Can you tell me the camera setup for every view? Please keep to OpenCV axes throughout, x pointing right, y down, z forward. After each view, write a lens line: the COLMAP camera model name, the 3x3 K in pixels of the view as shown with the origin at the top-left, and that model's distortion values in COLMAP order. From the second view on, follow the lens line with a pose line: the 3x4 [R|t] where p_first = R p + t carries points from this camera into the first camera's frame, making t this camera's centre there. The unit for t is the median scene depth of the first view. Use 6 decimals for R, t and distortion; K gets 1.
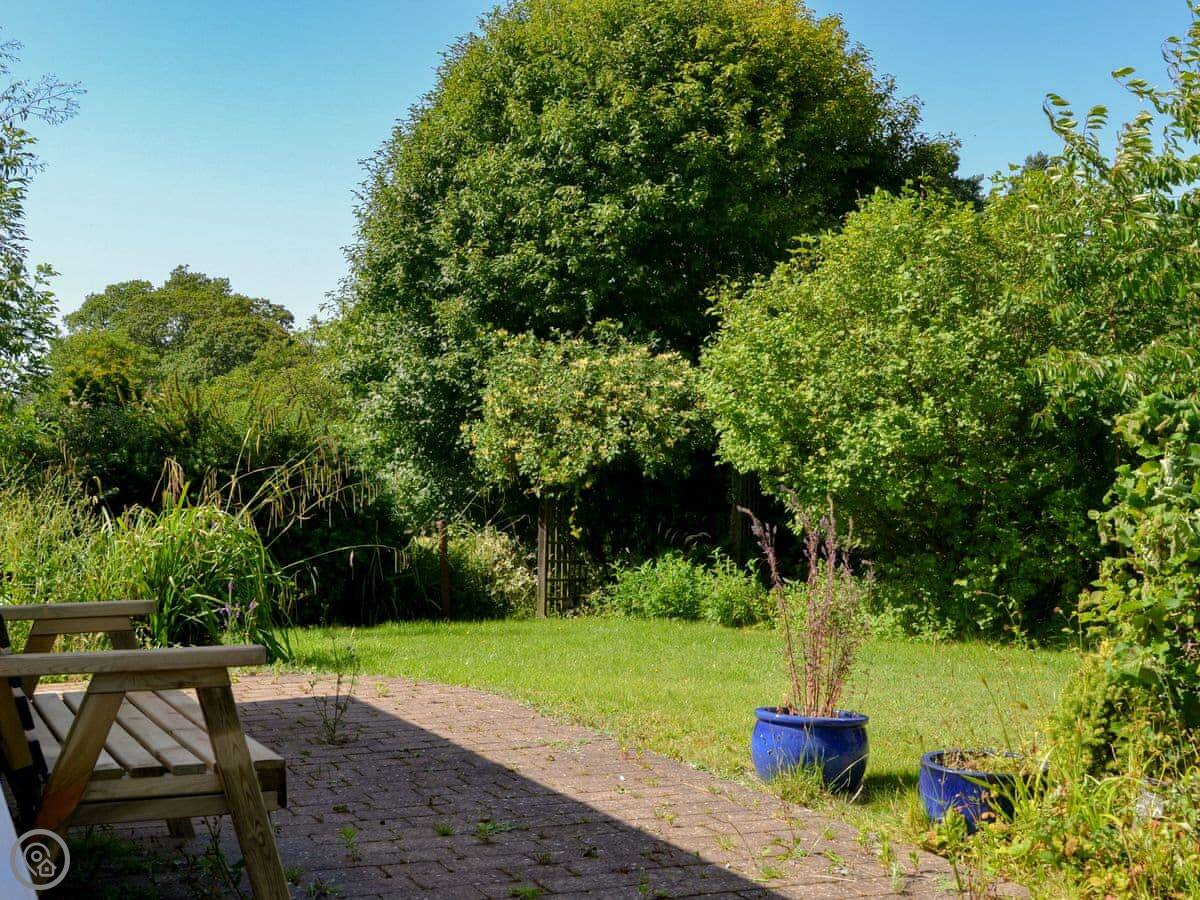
lens RADIAL K [[1874.2, 0, 600.0], [0, 1874.2, 450.0], [0, 0, 1]] dist [-0.013549, 0.035683]
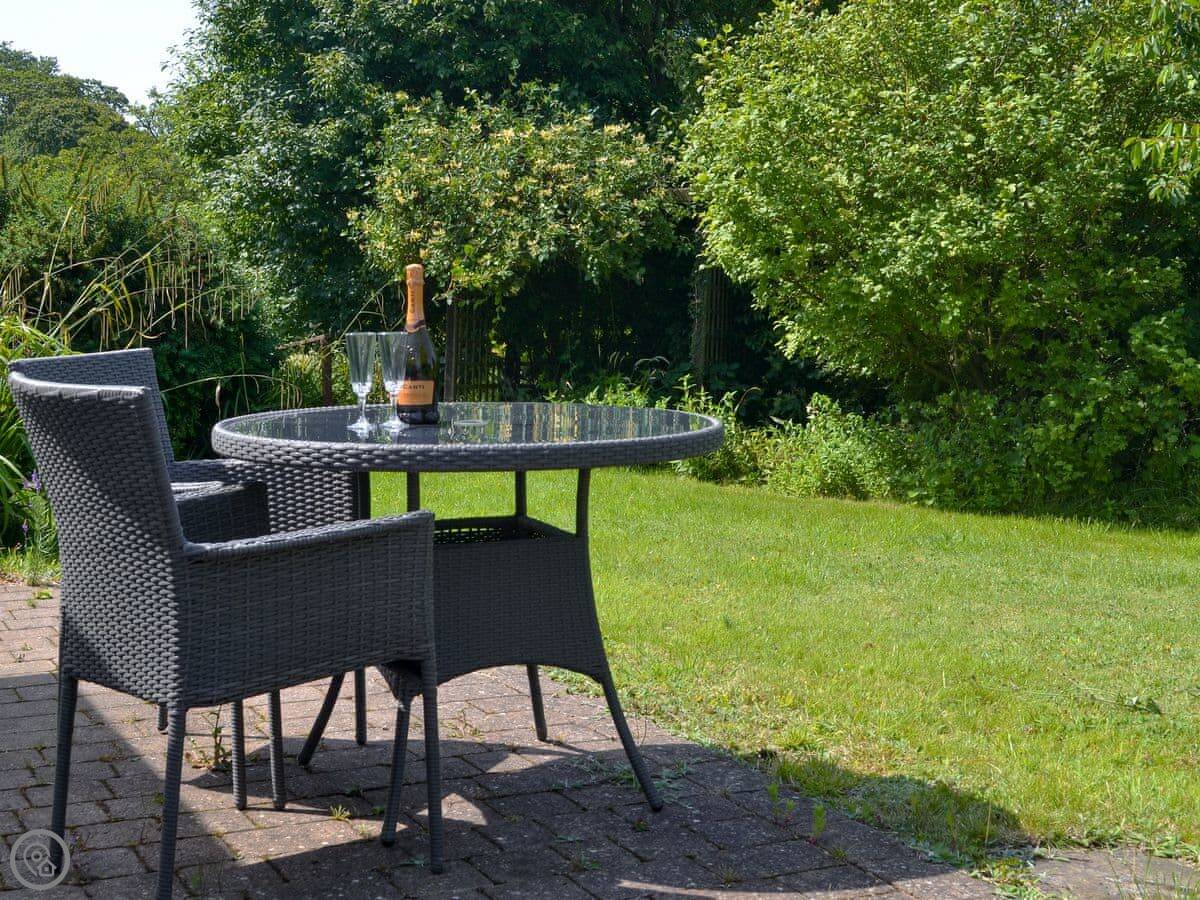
lens RADIAL K [[1562.8, 0, 600.0], [0, 1562.8, 450.0], [0, 0, 1]] dist [-0.006549, 0.035052]
pose [[0.991649, 0.002316, 0.128945, -0.055115], [-0.018804, 0.991750, 0.126797, 0.000966], [-0.127587, -0.128163, 0.983512, 0.332646]]
